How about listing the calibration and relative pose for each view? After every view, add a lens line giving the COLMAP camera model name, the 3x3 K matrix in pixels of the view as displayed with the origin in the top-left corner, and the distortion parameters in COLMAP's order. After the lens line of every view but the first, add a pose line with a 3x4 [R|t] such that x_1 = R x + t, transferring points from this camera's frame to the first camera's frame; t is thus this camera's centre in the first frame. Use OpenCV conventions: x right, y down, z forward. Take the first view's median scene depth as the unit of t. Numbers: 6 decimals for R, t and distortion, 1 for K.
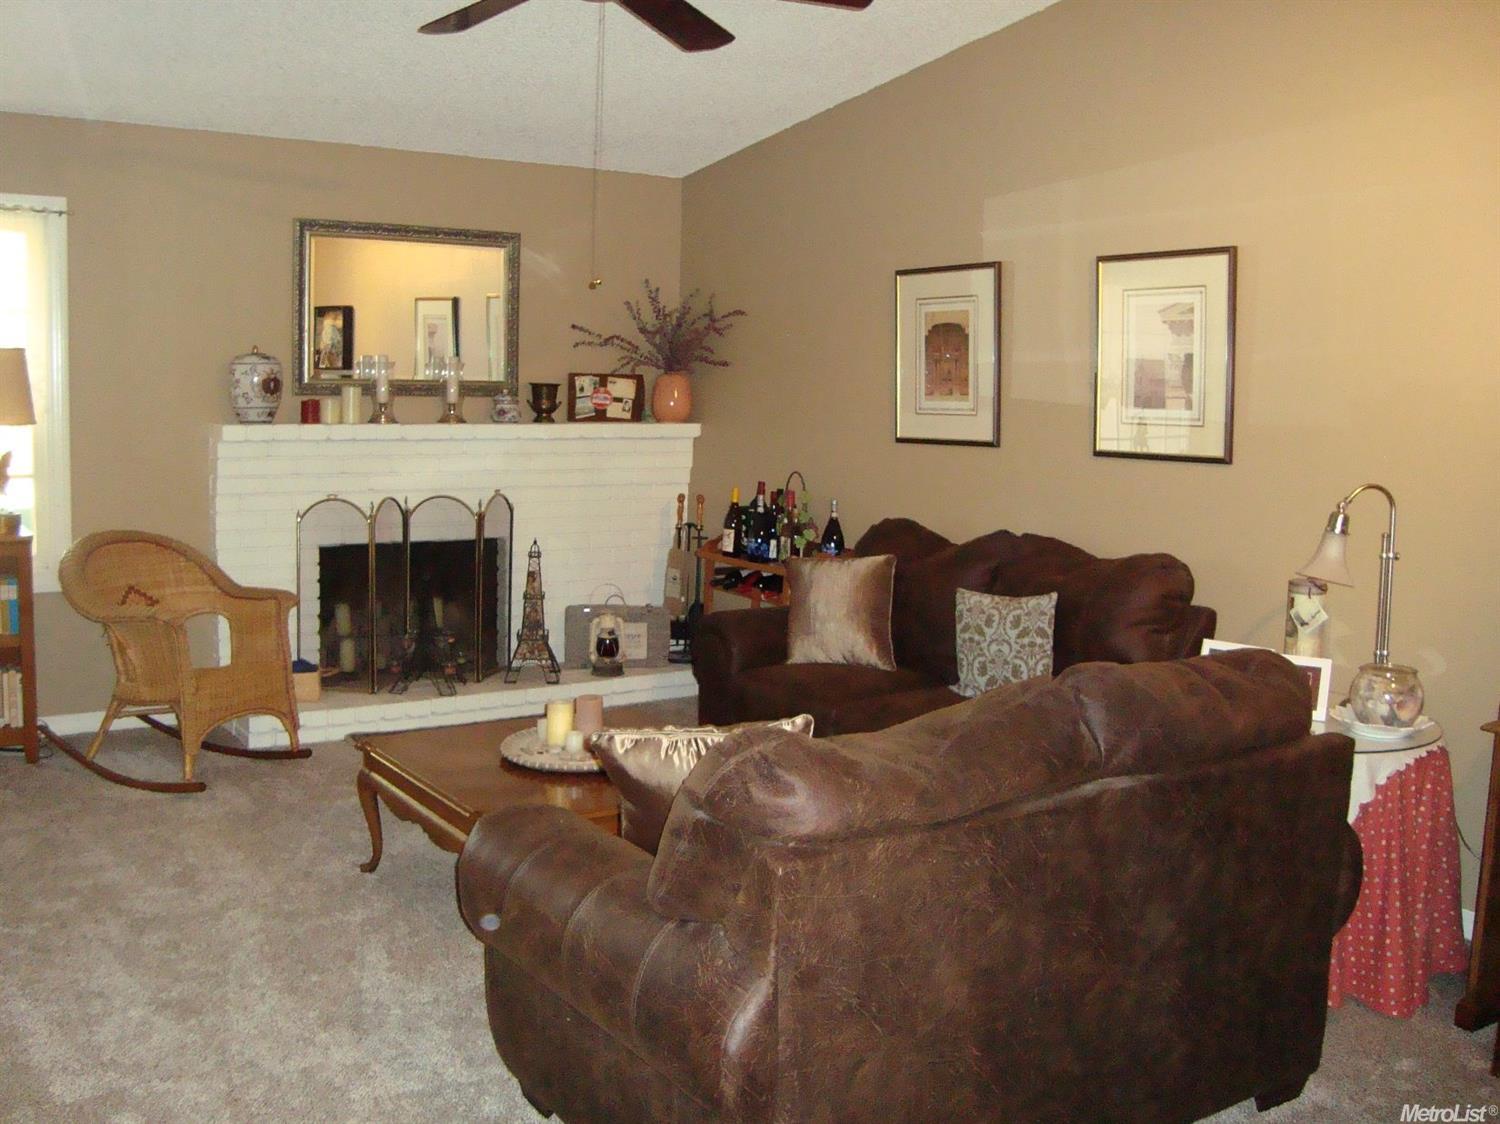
lens RADIAL K [[1505.2, 0, 750.0], [0, 1505.2, 562.0], [0, 0, 1]] dist [-0.126242, 0.002589]
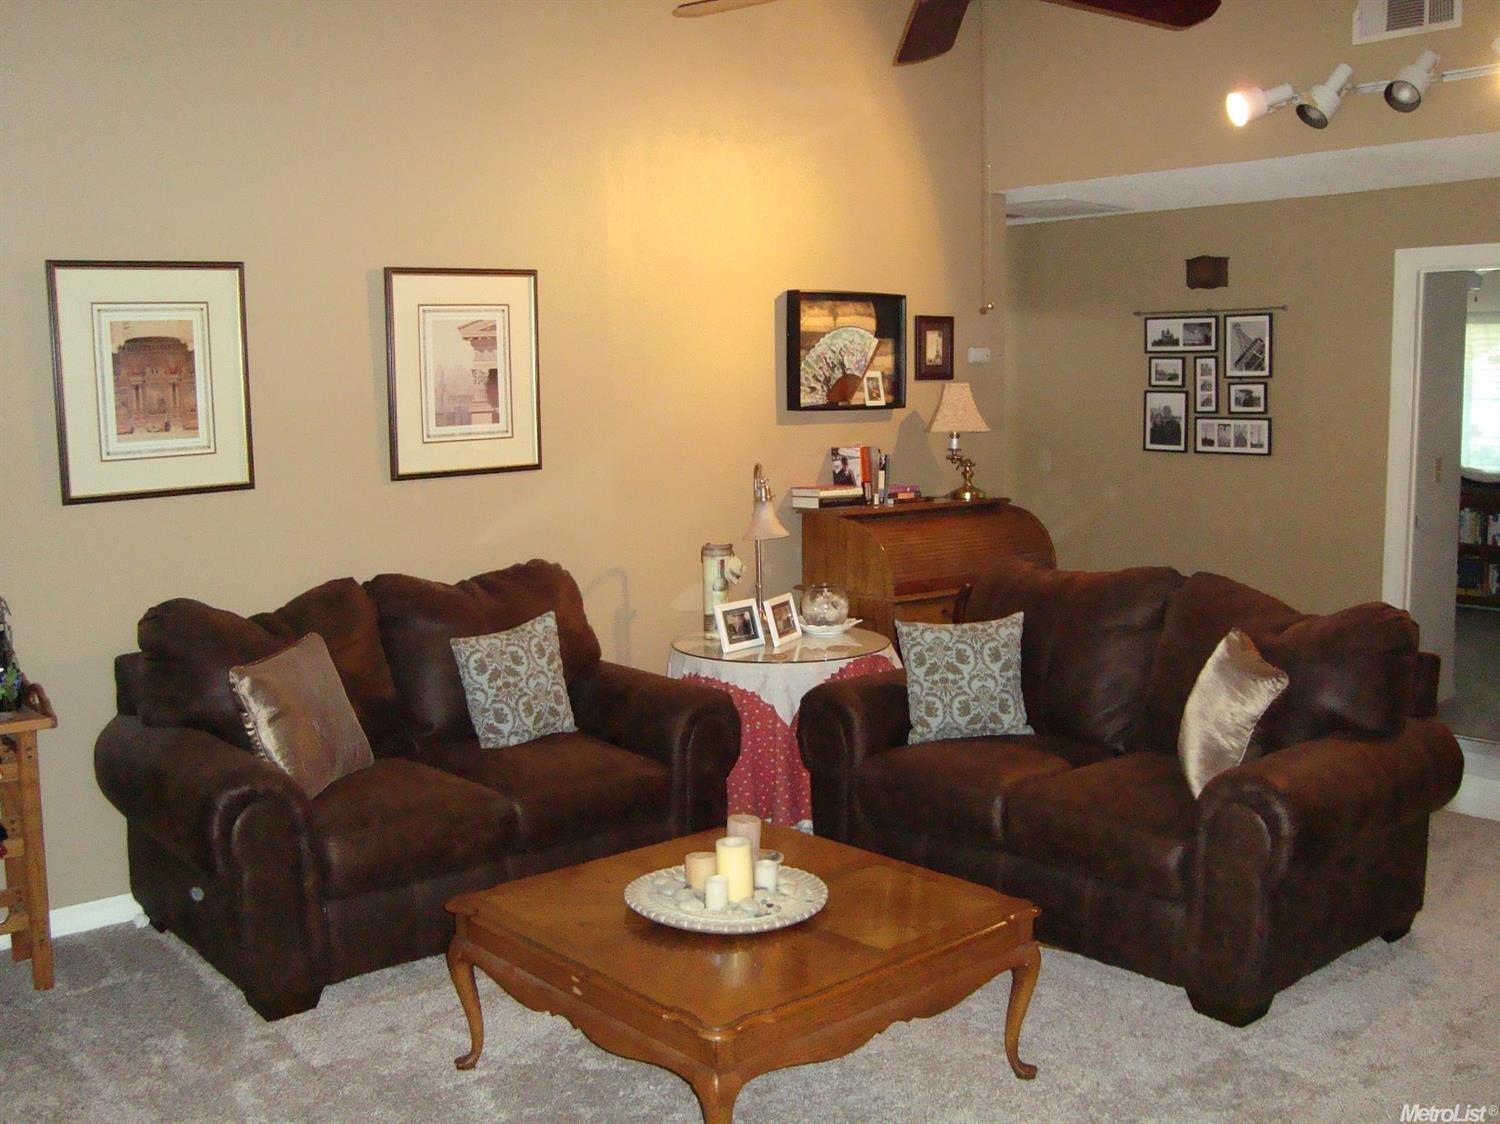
lens RADIAL K [[1505.2, 0, 750.0], [0, 1505.2, 562.0], [0, 0, 1]] dist [-0.126242, 0.002589]
pose [[-0.123145, -0.131696, 0.983611, -0.753634], [0.140909, 0.978793, 0.148692, -0.135155], [-0.982334, 0.156910, -0.101976, 0.927913]]
